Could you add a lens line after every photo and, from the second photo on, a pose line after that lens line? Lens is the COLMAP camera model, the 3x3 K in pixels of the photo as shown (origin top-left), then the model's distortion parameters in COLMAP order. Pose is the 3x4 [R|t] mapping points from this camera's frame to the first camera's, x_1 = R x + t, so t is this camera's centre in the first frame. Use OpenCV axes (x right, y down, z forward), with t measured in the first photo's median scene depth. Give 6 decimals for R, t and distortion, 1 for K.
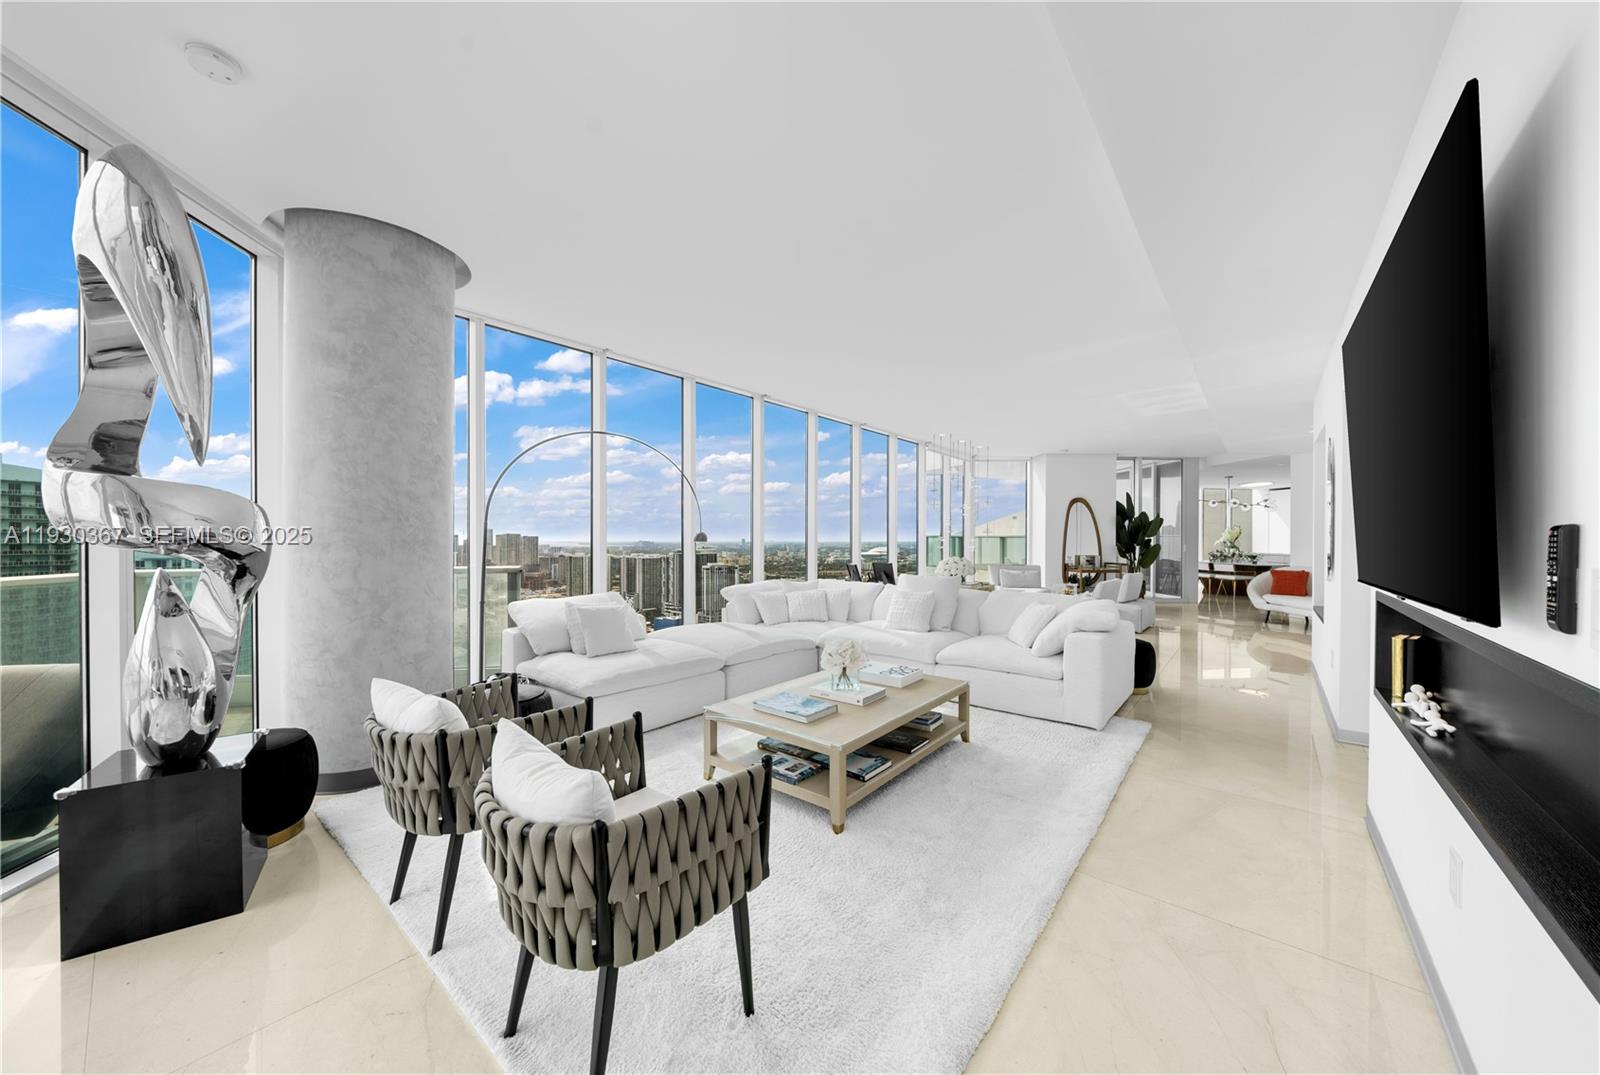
lens RADIAL K [[617.2, 0, 758.6], [0, 617.2, 536.3], [0, 0, 1]] dist [0.001370, 0.000017]
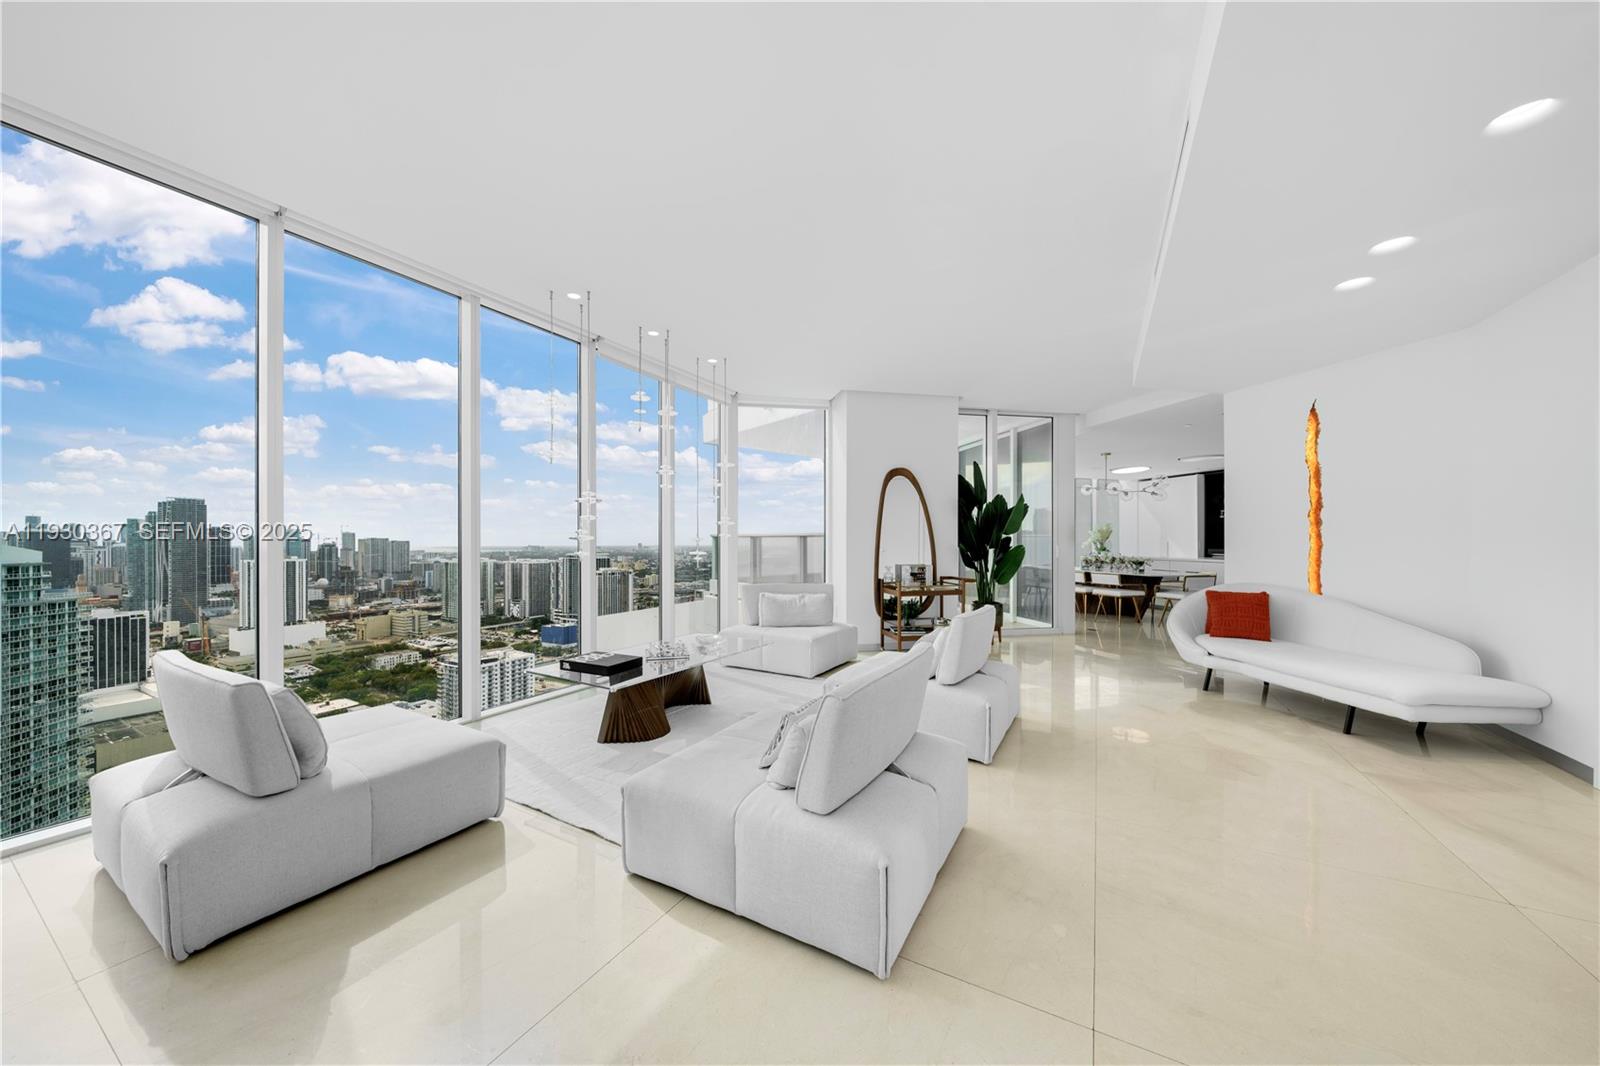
lens RADIAL K [[578.7, 0, 786.4], [0, 578.7, 532.0], [0, 0, 1]] dist [-0.000355, -0.000040]
pose [[0.980755, 0.000099, 0.195242, 0.289645], [0.002747, 0.999894, -0.014303, 0.006520], [-0.195223, 0.014564, 0.980651, 0.455750]]
